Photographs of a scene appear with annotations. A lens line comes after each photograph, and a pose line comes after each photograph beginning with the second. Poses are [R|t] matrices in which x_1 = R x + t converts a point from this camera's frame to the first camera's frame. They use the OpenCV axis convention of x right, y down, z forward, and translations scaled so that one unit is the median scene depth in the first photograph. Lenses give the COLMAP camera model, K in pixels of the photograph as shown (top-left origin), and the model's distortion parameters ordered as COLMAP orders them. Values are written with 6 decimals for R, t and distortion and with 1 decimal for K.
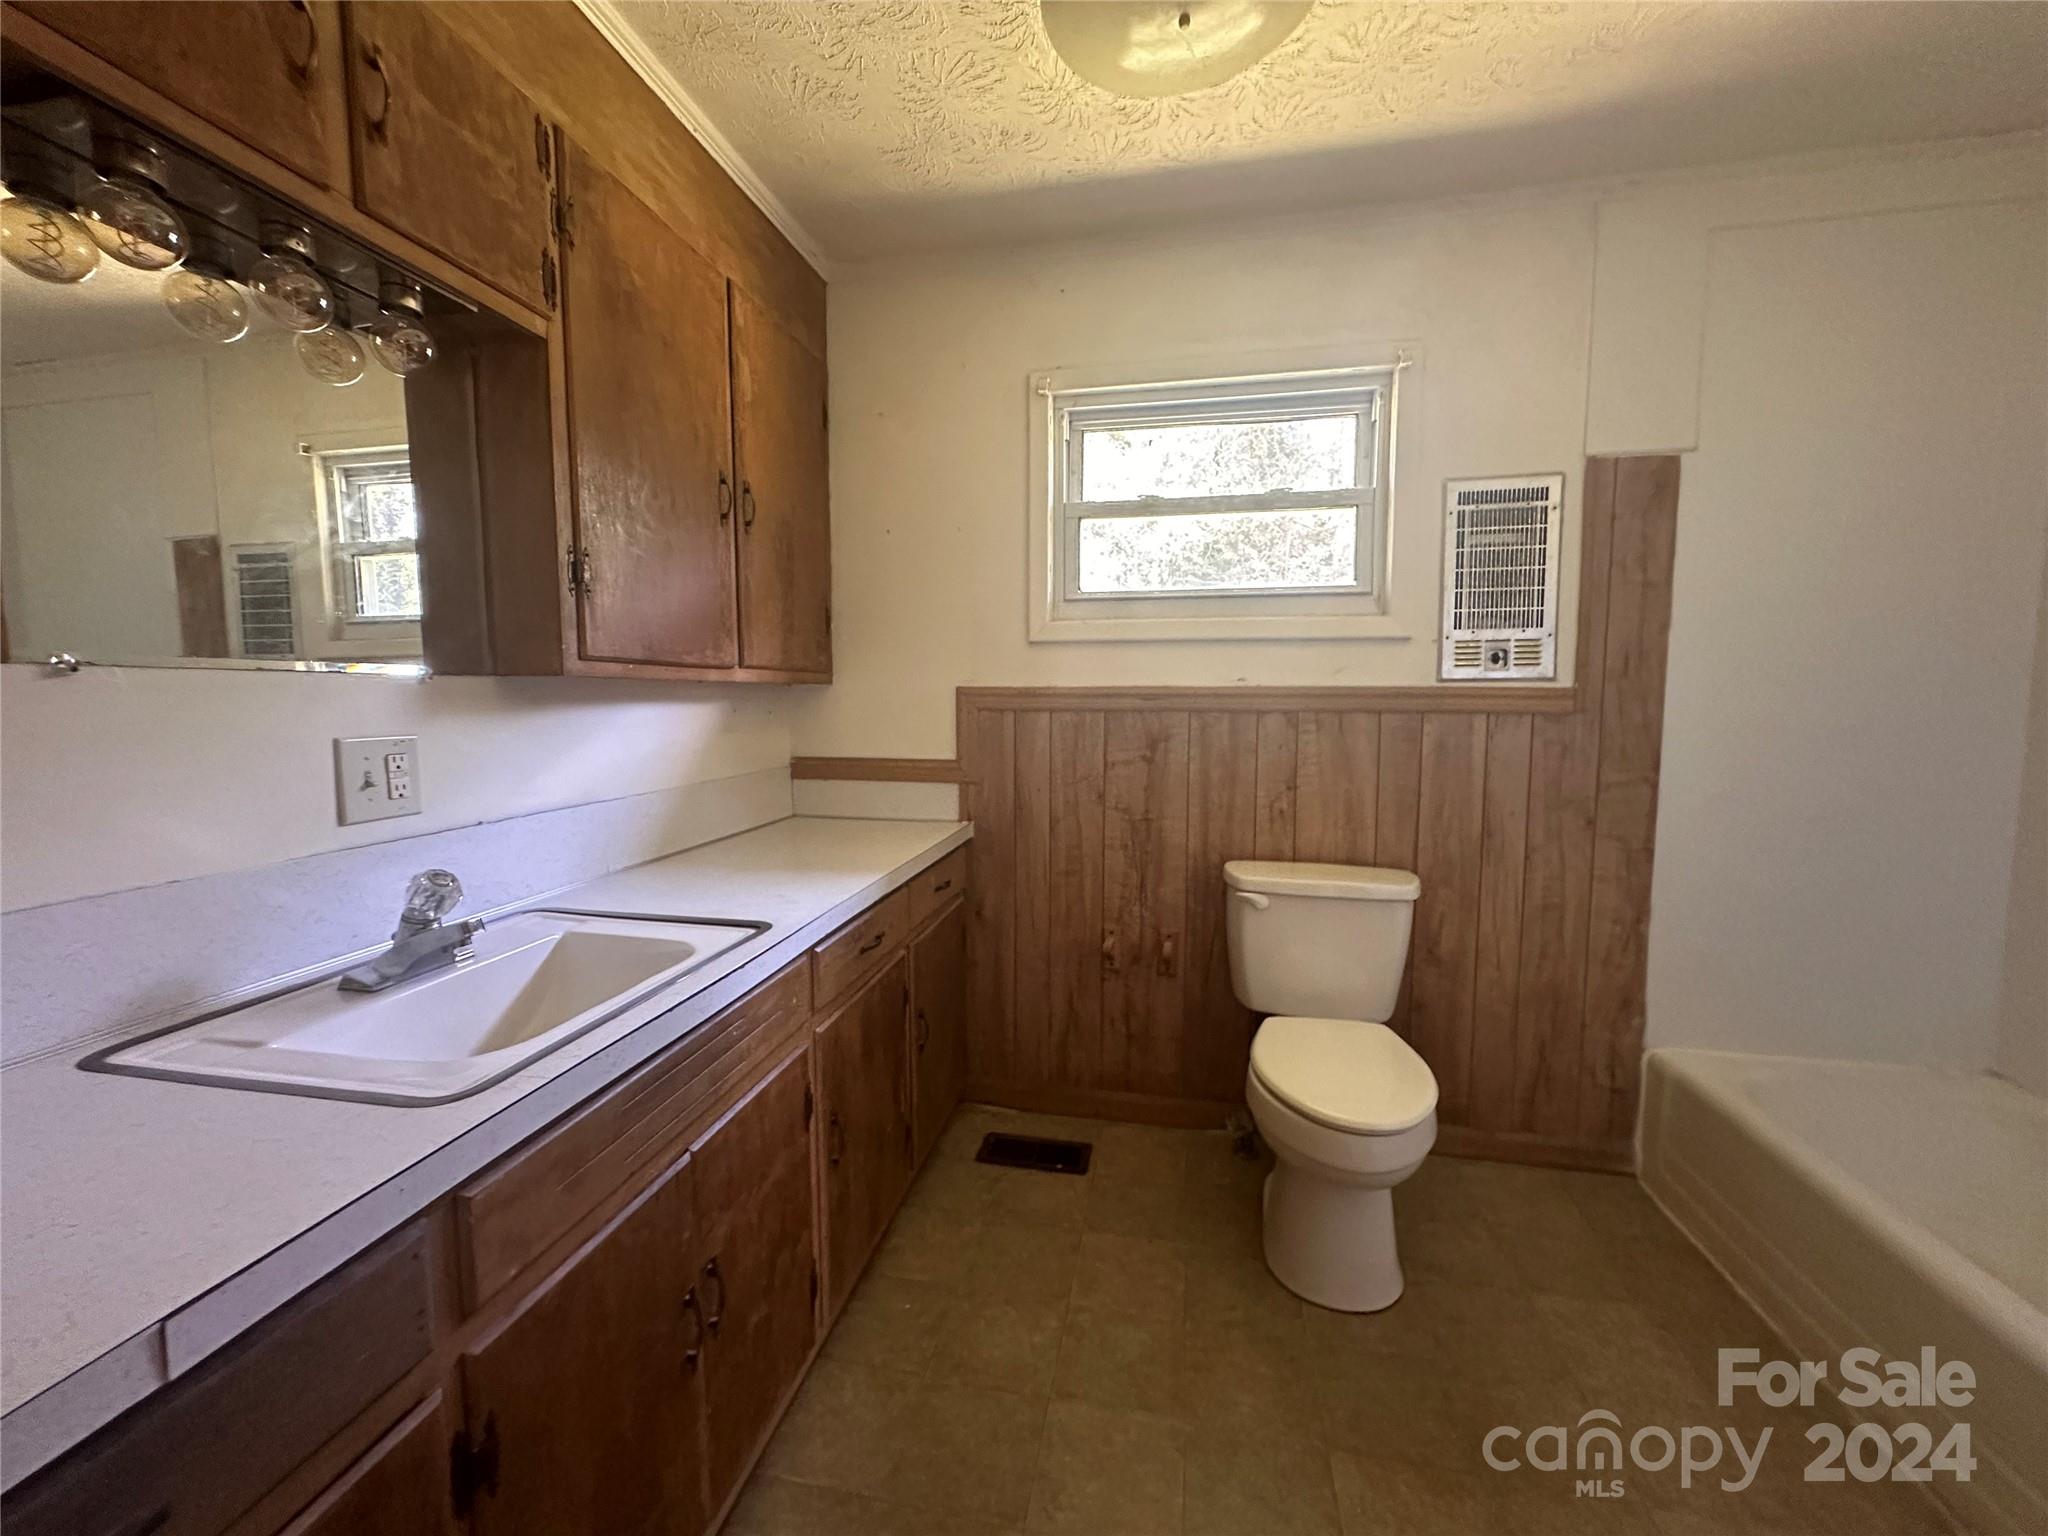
lens RADIAL K [[825.6, 0, 1025.2], [0, 825.6, 765.0], [0, 0, 1]] dist [-0.002485, 0.000174]
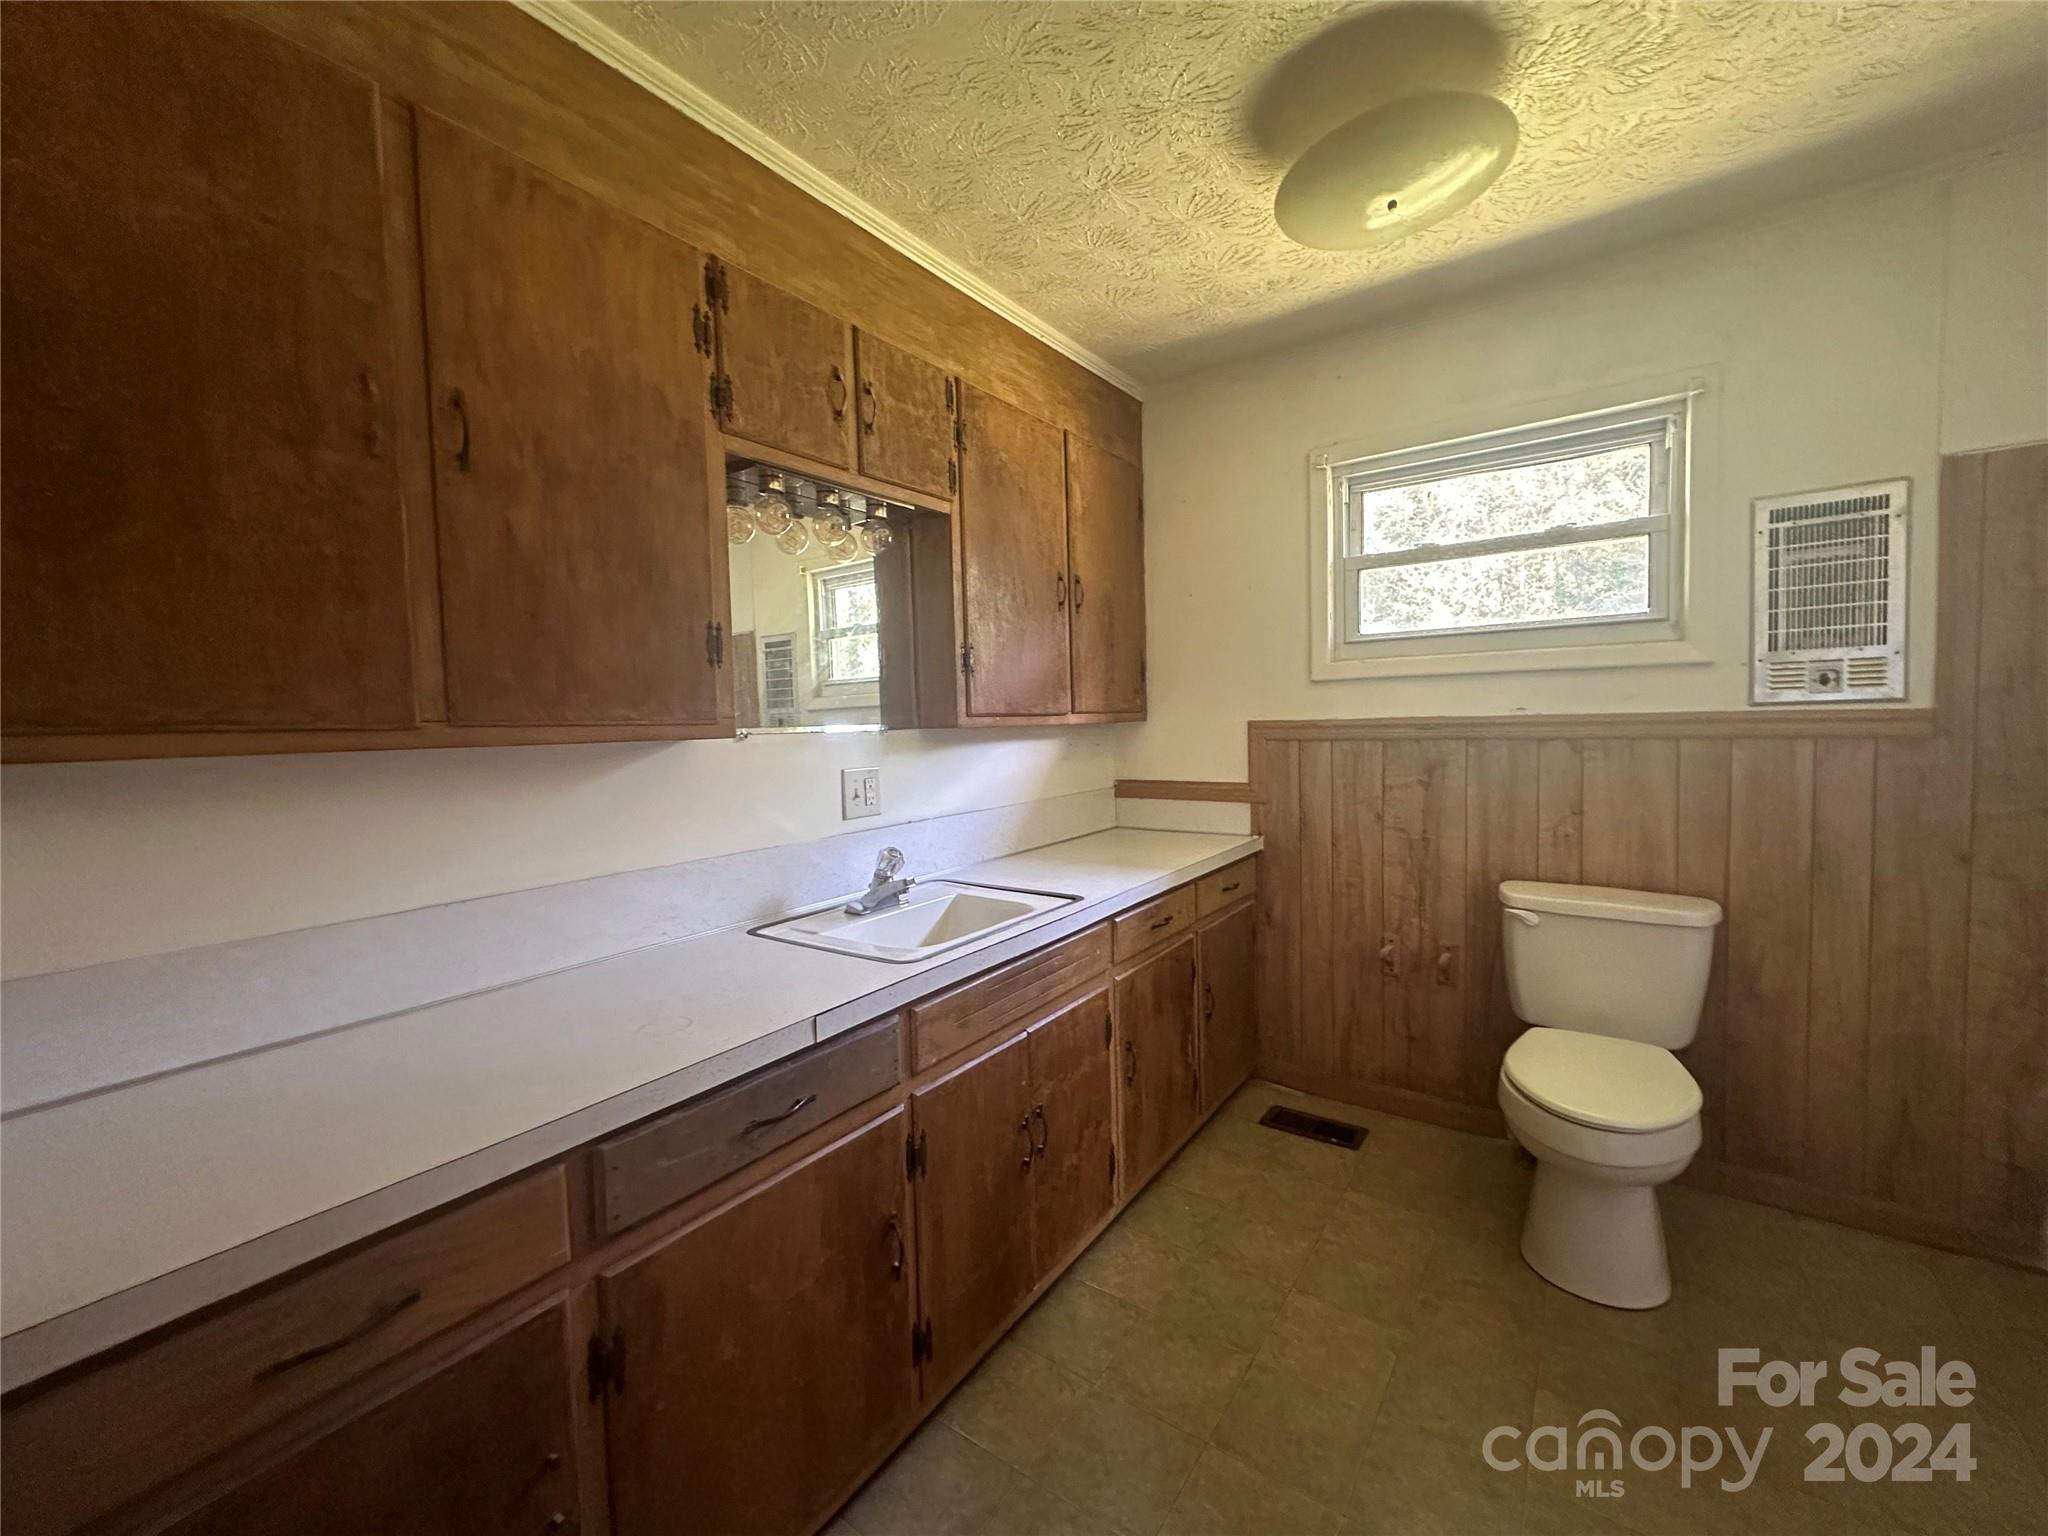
lens RADIAL K [[835.3, 0, 1023.4], [0, 835.3, 767.0], [0, 0, 1]] dist [0.000100, 0.000107]
pose [[0.912156, -0.001012, -0.409843, 0.131003], [-0.007847, 0.999771, -0.019933, -0.003281], [0.409769, 0.021398, 0.911938, -0.253990]]
